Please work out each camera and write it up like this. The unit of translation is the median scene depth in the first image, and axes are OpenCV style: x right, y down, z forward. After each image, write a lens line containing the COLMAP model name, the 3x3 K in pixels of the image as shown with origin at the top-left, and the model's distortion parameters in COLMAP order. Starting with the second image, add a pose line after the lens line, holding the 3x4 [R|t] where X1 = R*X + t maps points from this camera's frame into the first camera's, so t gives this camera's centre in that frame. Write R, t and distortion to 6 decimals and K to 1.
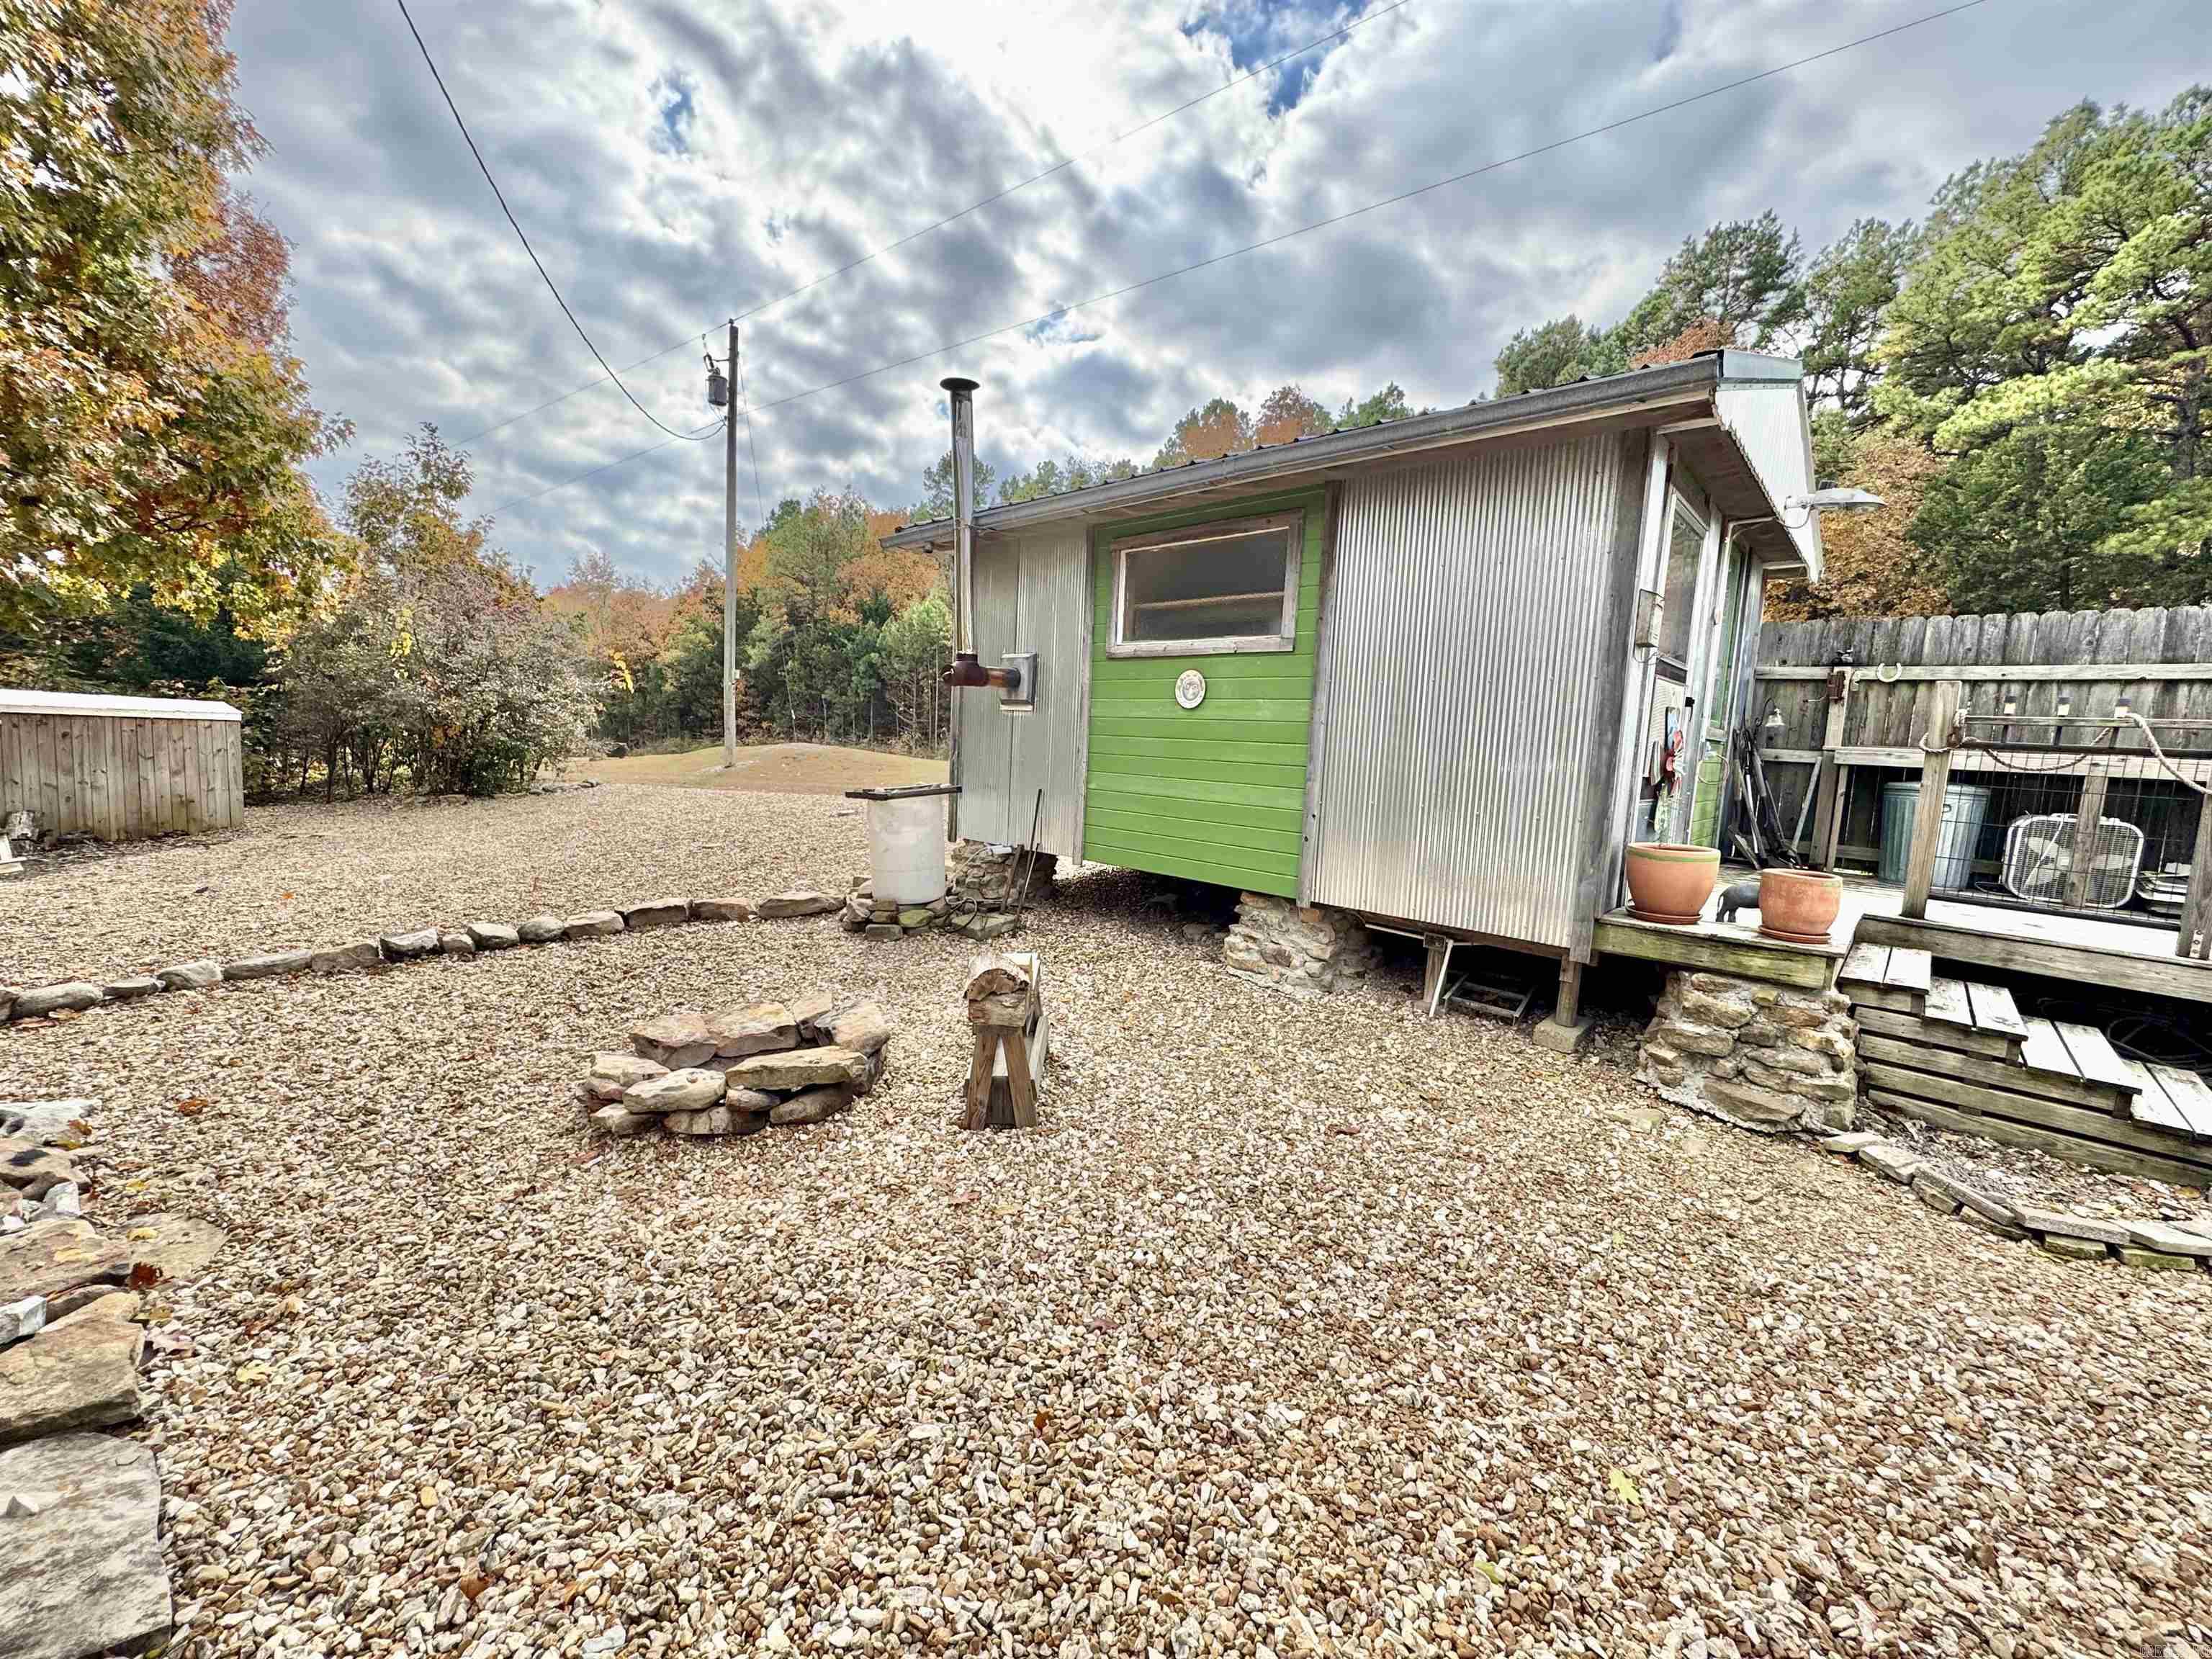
lens RADIAL K [[875.5, 0, 1108.0], [0, 875.5, 830.4], [0, 0, 1]] dist [-0.004293, 0.000372]
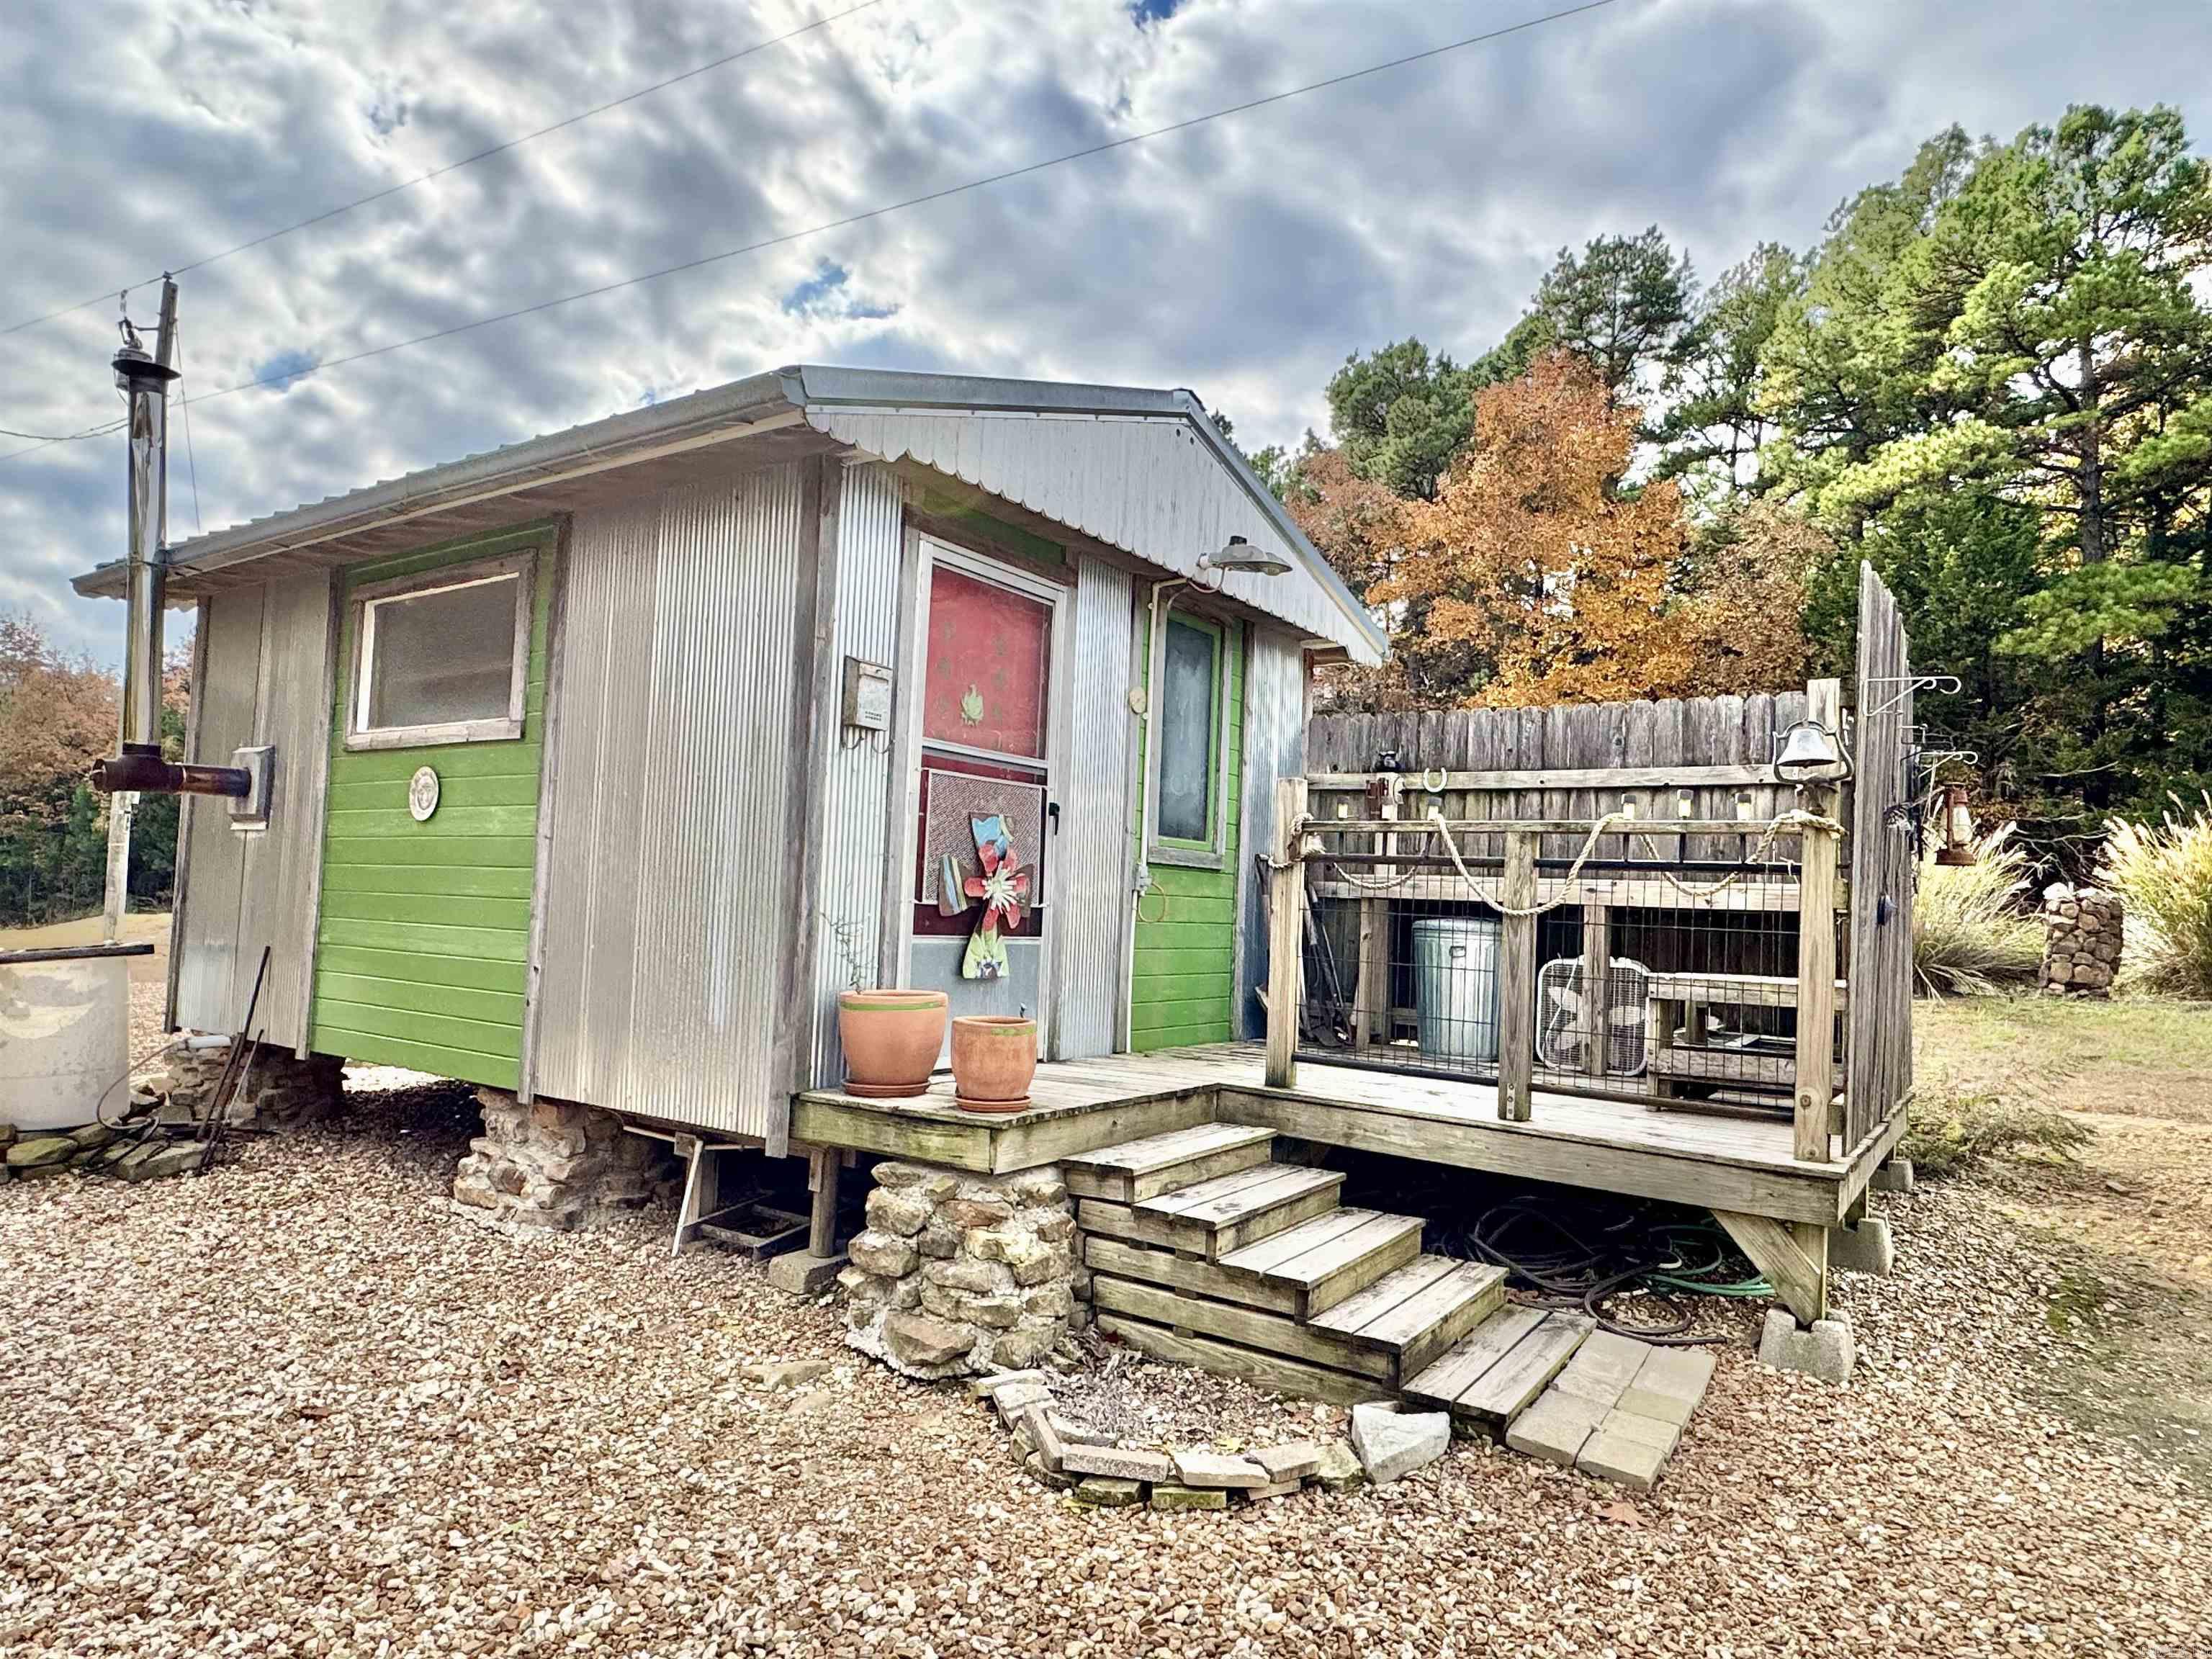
lens RADIAL K [[1339.9, 0, 1103.0], [0, 1339.9, 834.2], [0, 0, 1]] dist [-0.003577, -0.001231]
pose [[0.989264, 0.001070, 0.146135, 0.518158], [0.022048, 0.987434, -0.156485, 0.053612], [-0.144467, 0.158027, 0.976810, -0.124963]]
